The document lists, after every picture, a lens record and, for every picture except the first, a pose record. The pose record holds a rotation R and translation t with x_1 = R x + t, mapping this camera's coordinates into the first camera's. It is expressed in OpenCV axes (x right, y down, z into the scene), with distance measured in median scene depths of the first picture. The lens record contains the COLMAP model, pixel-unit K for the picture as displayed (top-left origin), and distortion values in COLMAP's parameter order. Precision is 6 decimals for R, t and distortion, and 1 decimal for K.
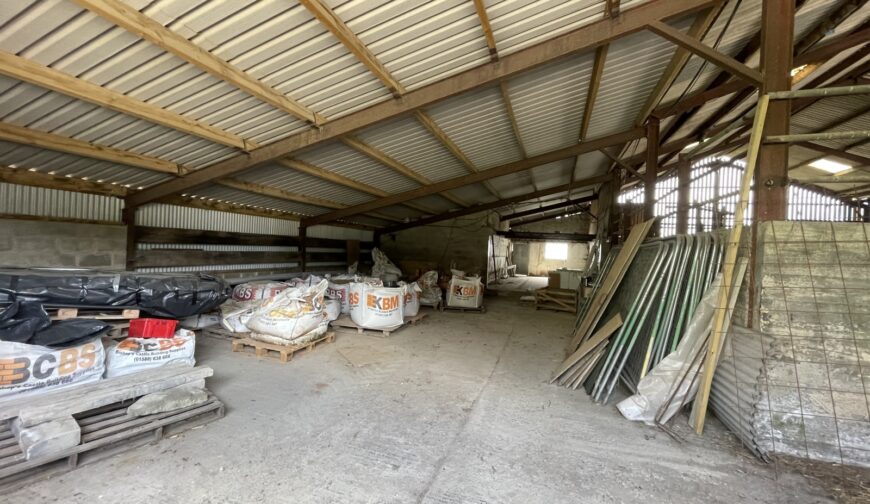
lens RADIAL K [[355.7, 0, 435.0], [0, 355.7, 252.0], [0, 0, 1]] dist [-0.002003, -0.000260]
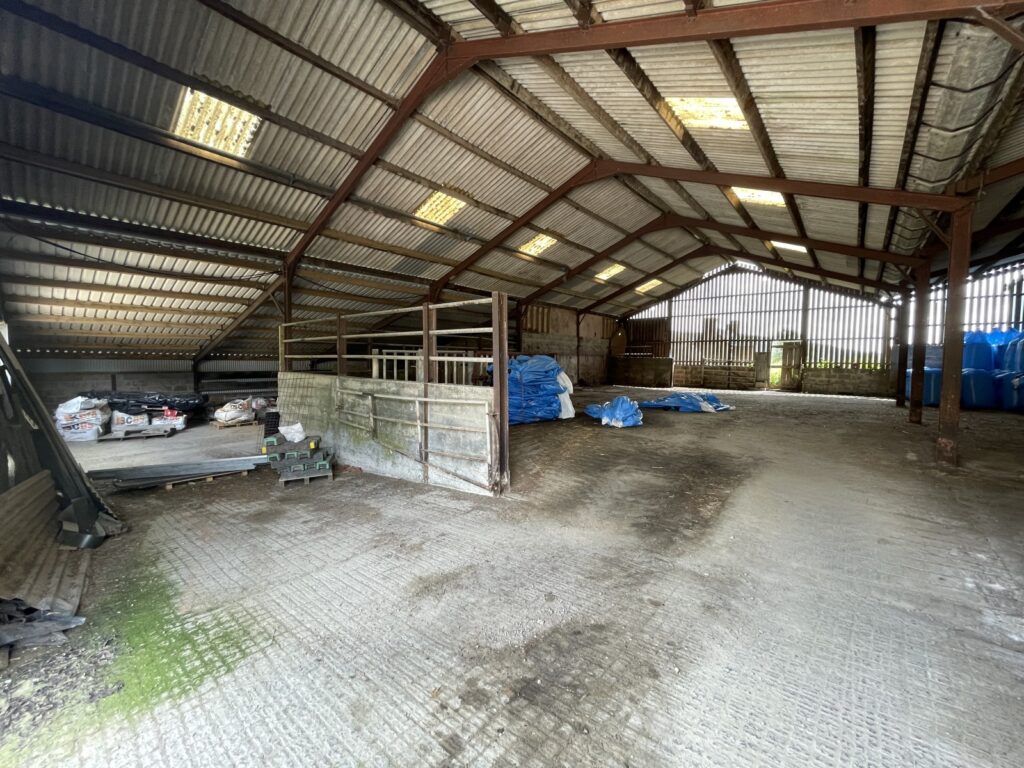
lens RADIAL K [[413.0, 0, 512.0], [0, 413.0, 384.0], [0, 0, 1]] dist [-0.000478, -0.000024]
pose [[0.932191, -0.021892, -0.361303, 1.862015], [0.034262, 0.999024, 0.027867, -0.005729], [0.360341, -0.038357, 0.932032, -0.671409]]
